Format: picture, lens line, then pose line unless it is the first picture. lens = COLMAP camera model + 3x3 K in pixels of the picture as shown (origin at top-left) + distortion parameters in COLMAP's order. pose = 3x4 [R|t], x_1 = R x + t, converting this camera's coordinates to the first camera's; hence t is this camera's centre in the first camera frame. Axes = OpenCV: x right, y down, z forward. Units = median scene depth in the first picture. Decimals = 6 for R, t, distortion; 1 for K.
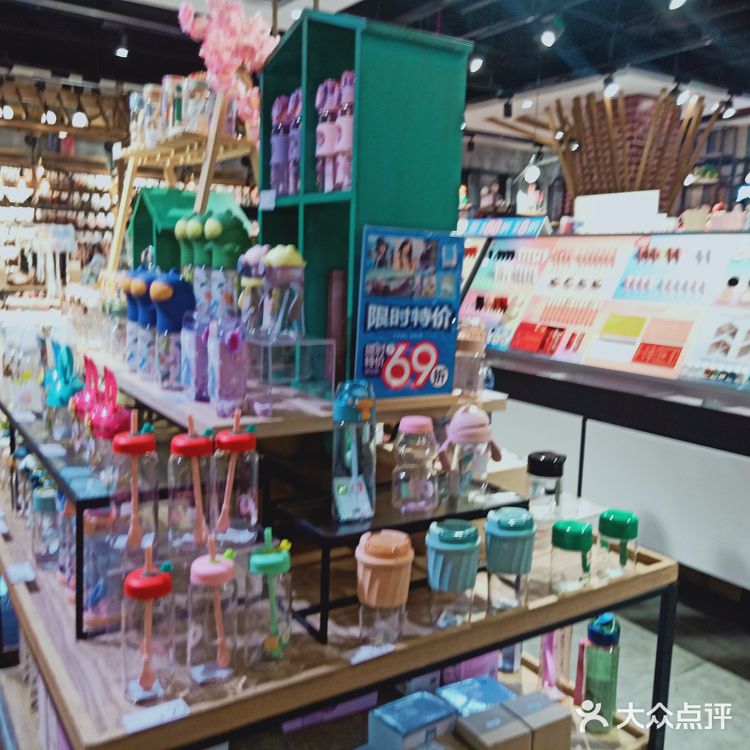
lens RADIAL K [[768.6, 0, 369.5], [0, 768.6, 374.6], [0, 0, 1]] dist [0.038919, 0.000000]
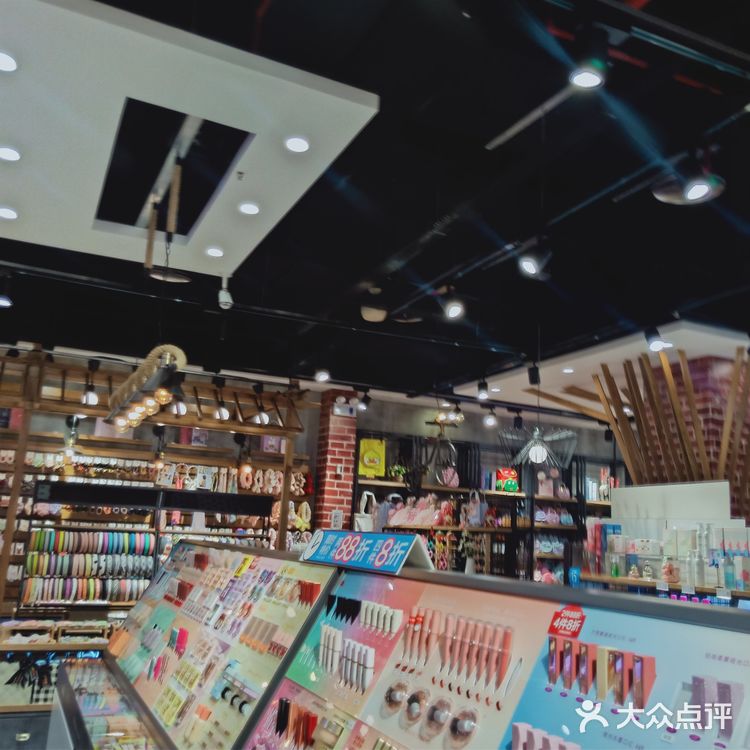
lens RADIAL K [[768.6, 0, 376.7], [0, 768.6, 368.8], [0, 0, 1]] dist [0.038919, 0.000000]
pose [[0.989391, -0.007644, -0.145073, 0.132689], [-0.045154, 0.932972, -0.357105, -0.061831], [0.138079, 0.359868, 0.922729, 0.251449]]
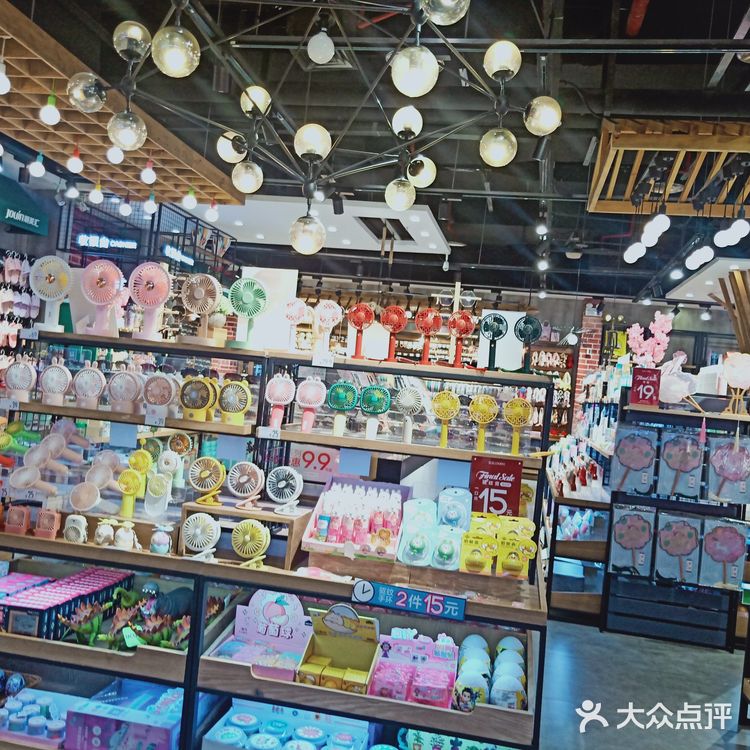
lens RADIAL K [[768.6, 0, 375.3], [0, 768.6, 374.3], [0, 0, 1]] dist [0.038919, 0.000000]
pose [[0.685405, 0.036884, -0.727227, 0.781327], [-0.188100, 0.973787, -0.127893, 0.025413], [0.703447, 0.224450, 0.674377, -0.108968]]
